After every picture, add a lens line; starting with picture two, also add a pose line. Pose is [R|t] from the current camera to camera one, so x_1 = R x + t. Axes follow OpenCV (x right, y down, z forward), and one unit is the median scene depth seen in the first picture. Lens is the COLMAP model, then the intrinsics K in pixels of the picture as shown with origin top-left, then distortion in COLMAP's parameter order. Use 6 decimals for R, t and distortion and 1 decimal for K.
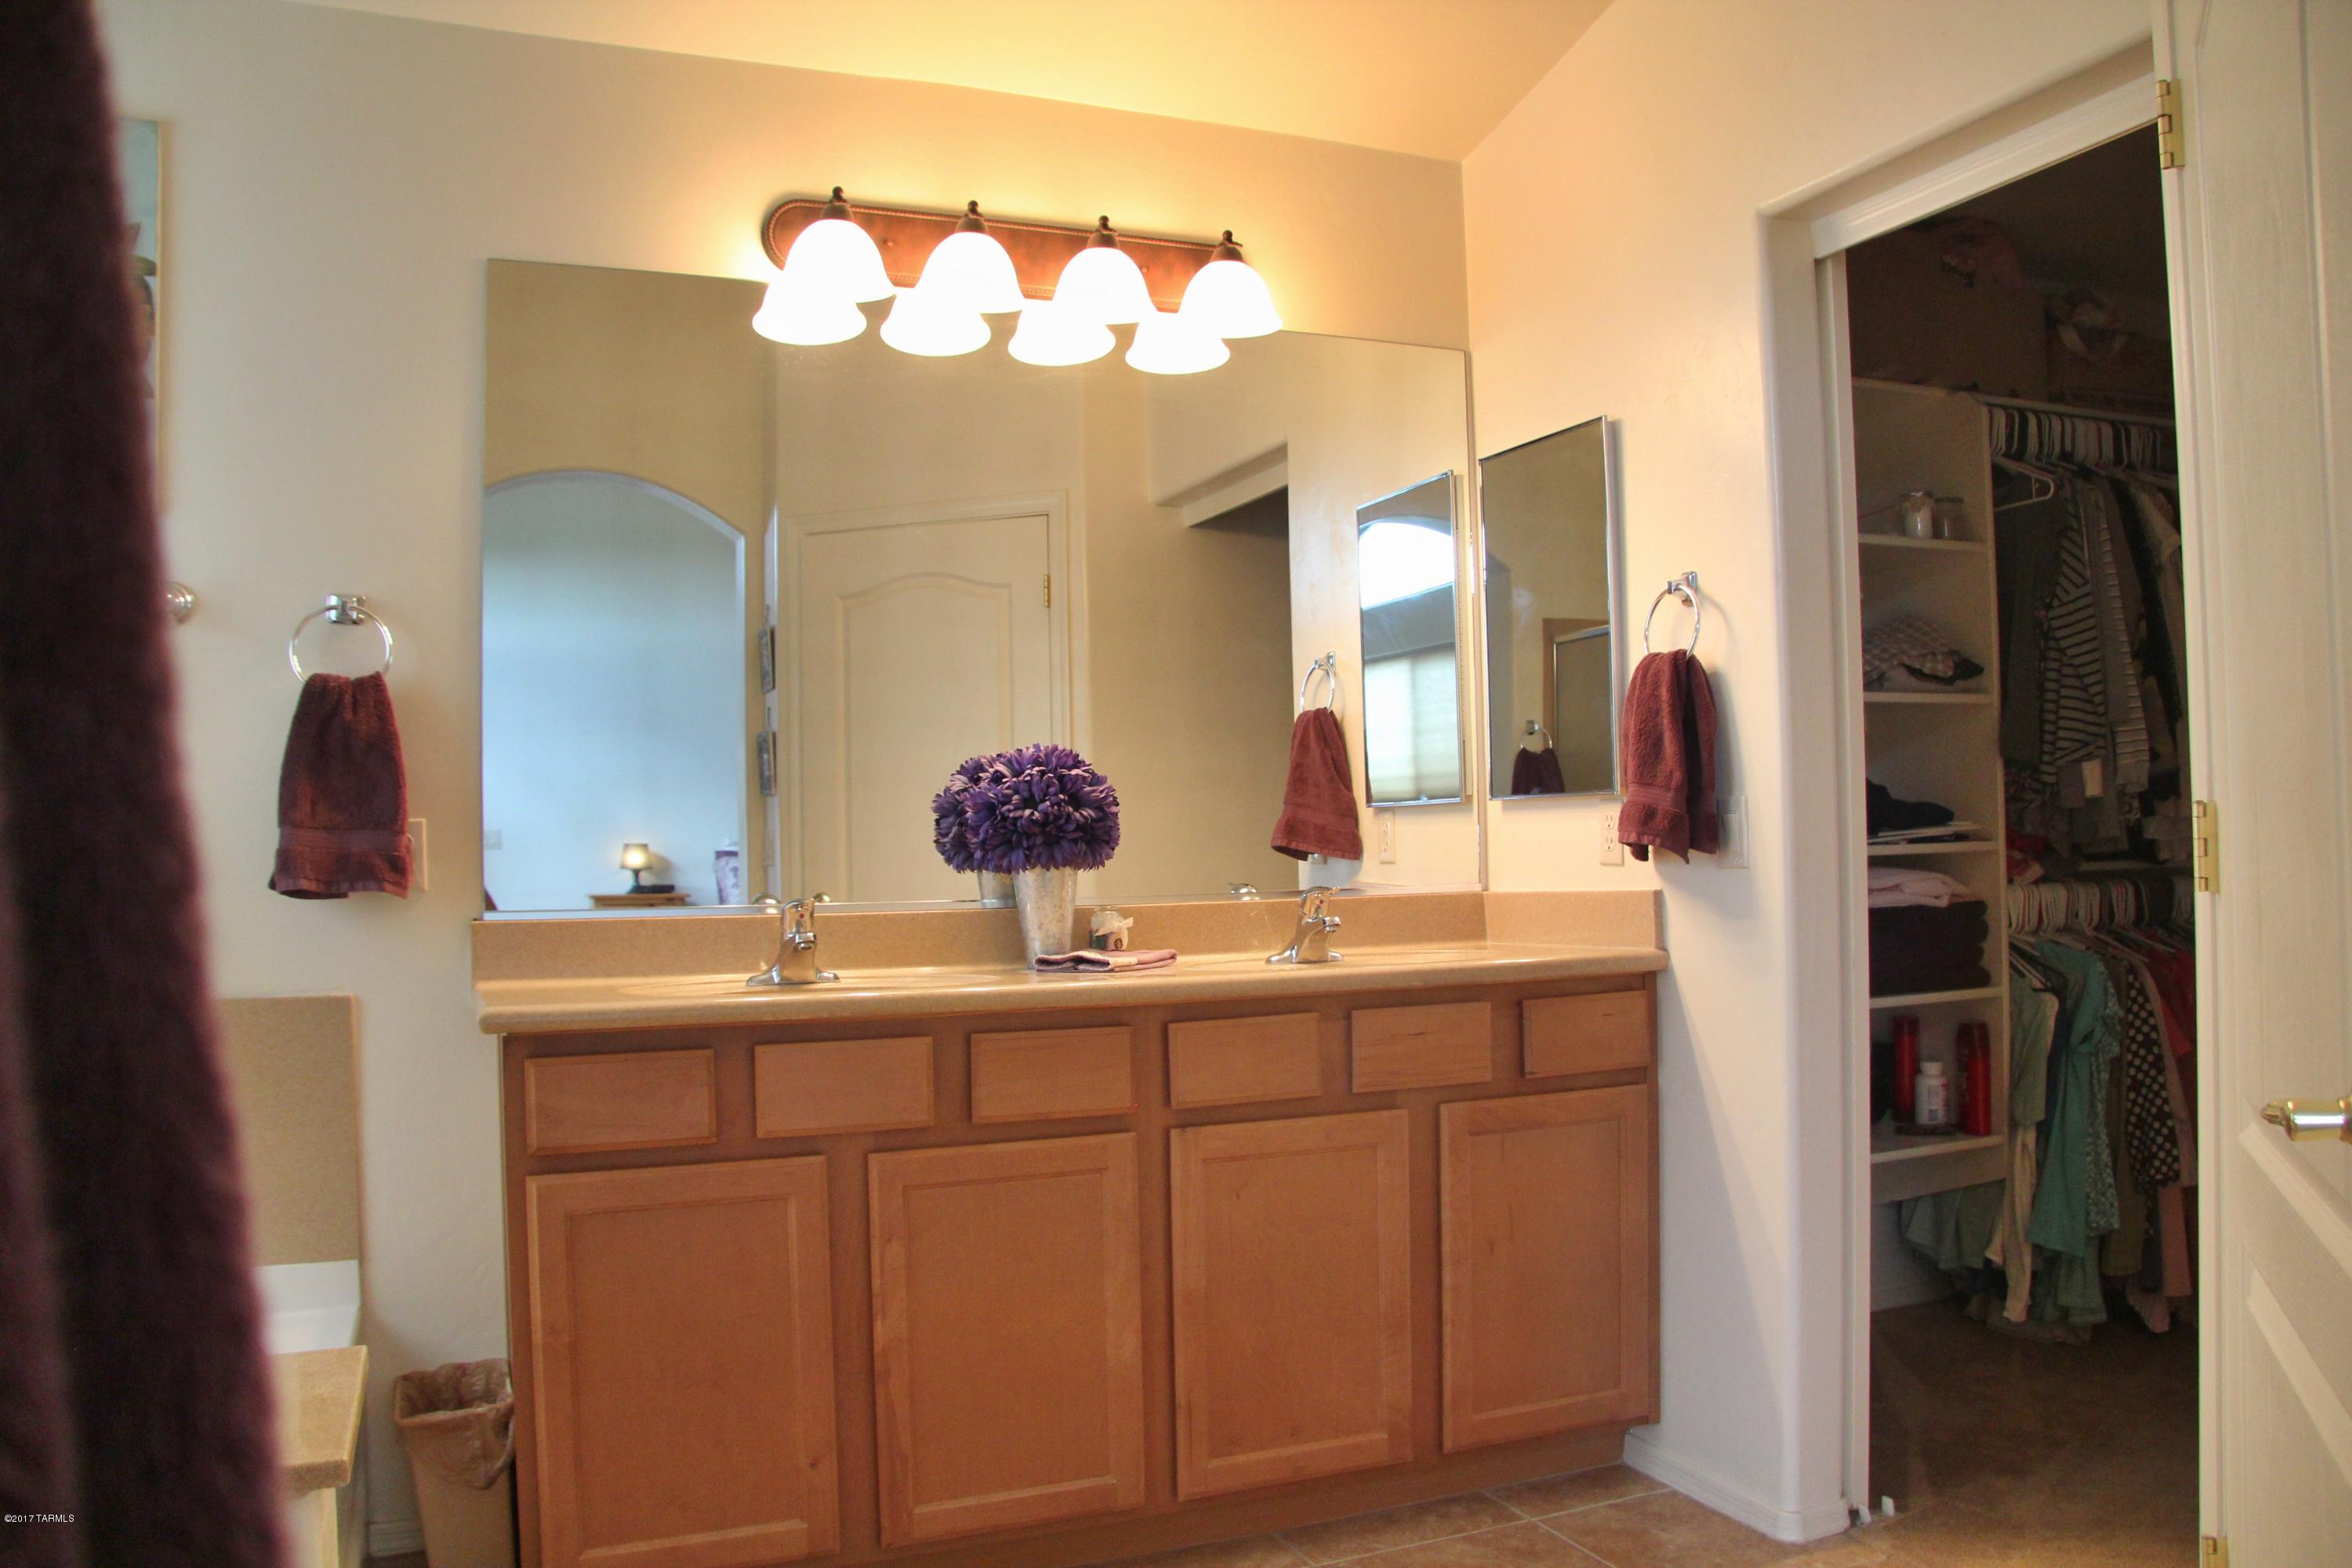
lens RADIAL K [[1788.1, 0, 1181.6], [0, 1788.1, 800.7], [0, 0, 1]] dist [-0.179427, 0.120801]
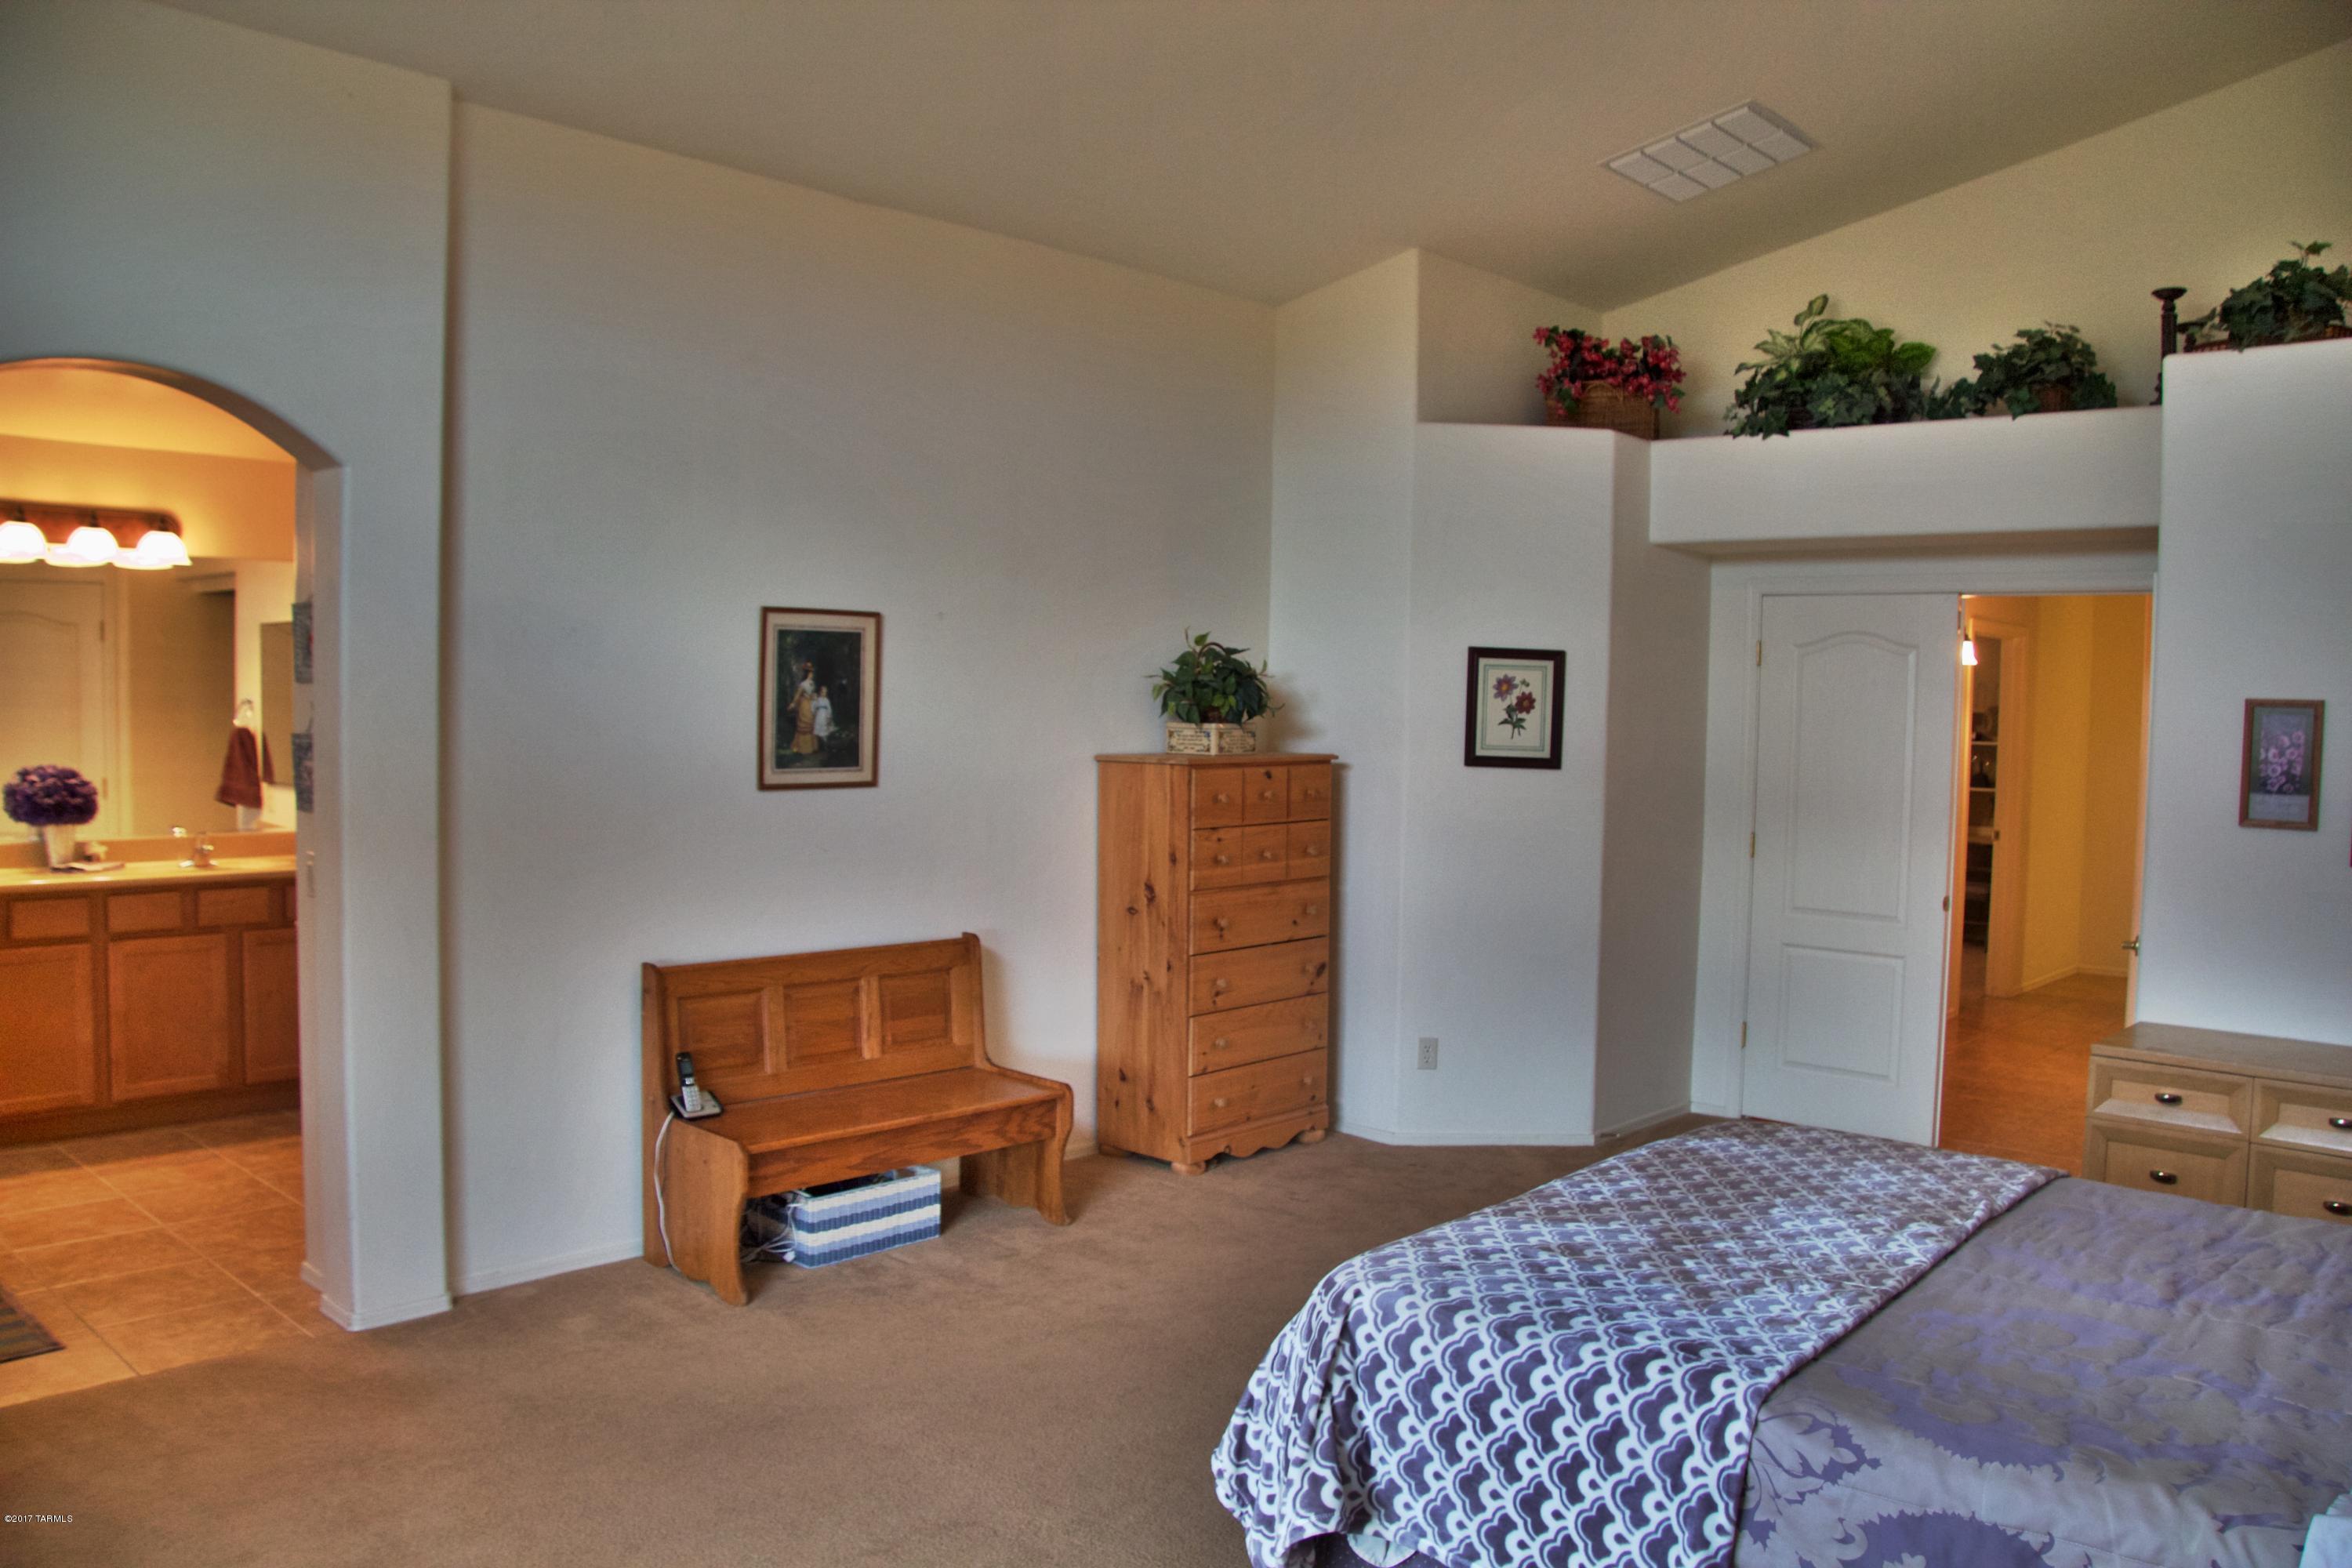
lens RADIAL K [[1788.1, 0, 1181.6], [0, 1788.1, 800.7], [0, 0, 1]] dist [-0.179427, 0.120801]
pose [[0.910158, 0.013569, 0.414039, 0.311197], [-0.045274, 0.996735, 0.066858, -0.187089], [-0.411780, -0.079596, 0.907801, -1.393586]]
